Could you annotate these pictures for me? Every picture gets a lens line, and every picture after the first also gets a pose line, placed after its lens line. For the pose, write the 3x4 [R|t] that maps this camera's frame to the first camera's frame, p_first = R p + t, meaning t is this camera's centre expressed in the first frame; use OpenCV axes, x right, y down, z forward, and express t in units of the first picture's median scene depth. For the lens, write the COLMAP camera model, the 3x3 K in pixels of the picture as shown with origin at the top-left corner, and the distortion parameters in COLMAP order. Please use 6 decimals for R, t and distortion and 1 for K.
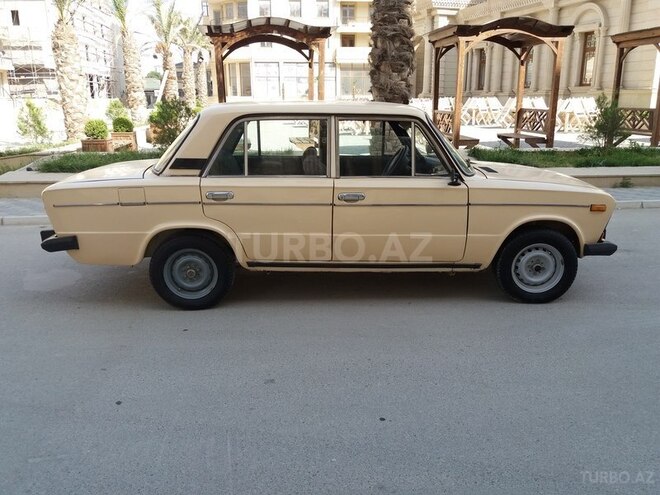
lens RADIAL K [[552.9, 0, 331.5], [0, 552.9, 245.5], [0, 0, 1]] dist [0.037633, -0.063058]
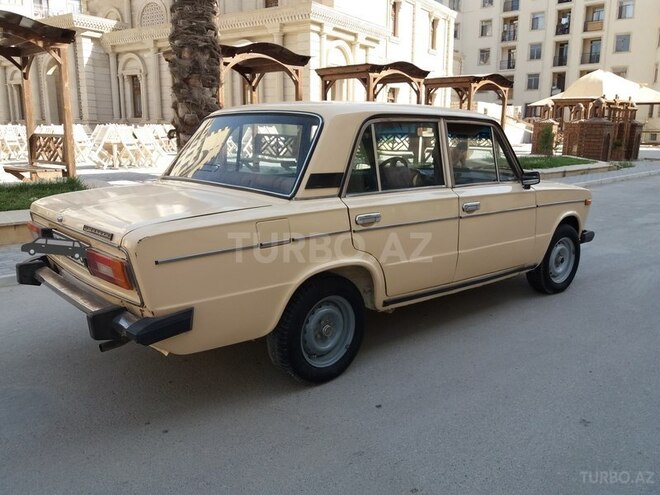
lens RADIAL K [[552.9, 0, 334.8], [0, 552.9, 245.8], [0, 0, 1]] dist [0.037633, -0.063058]
pose [[0.777584, -0.121429, 0.616943, -0.318086], [0.154295, 0.988025, -0.000005, -0.027330], [-0.609555, 0.095195, 0.787008, 0.194549]]
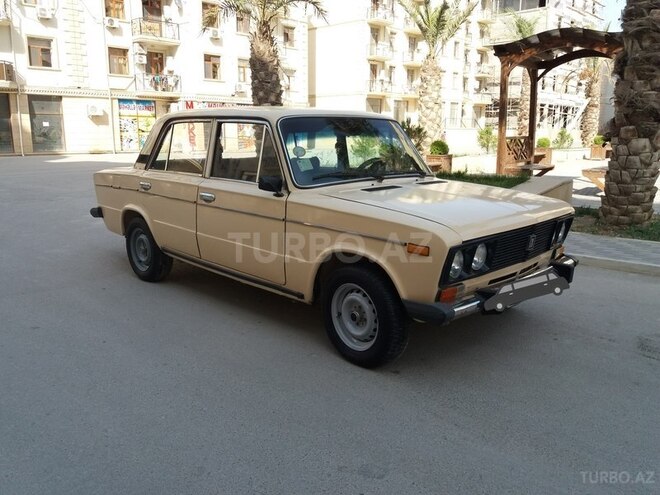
lens RADIAL K [[552.9, 0, 332.0], [0, 552.9, 250.1], [0, 0, 1]] dist [0.037633, -0.063058]
pose [[0.669270, 0.158936, -0.725821, 0.427176], [-0.193992, 0.980350, 0.035794, -0.033630], [0.717248, 0.116848, 0.686951, 0.217013]]
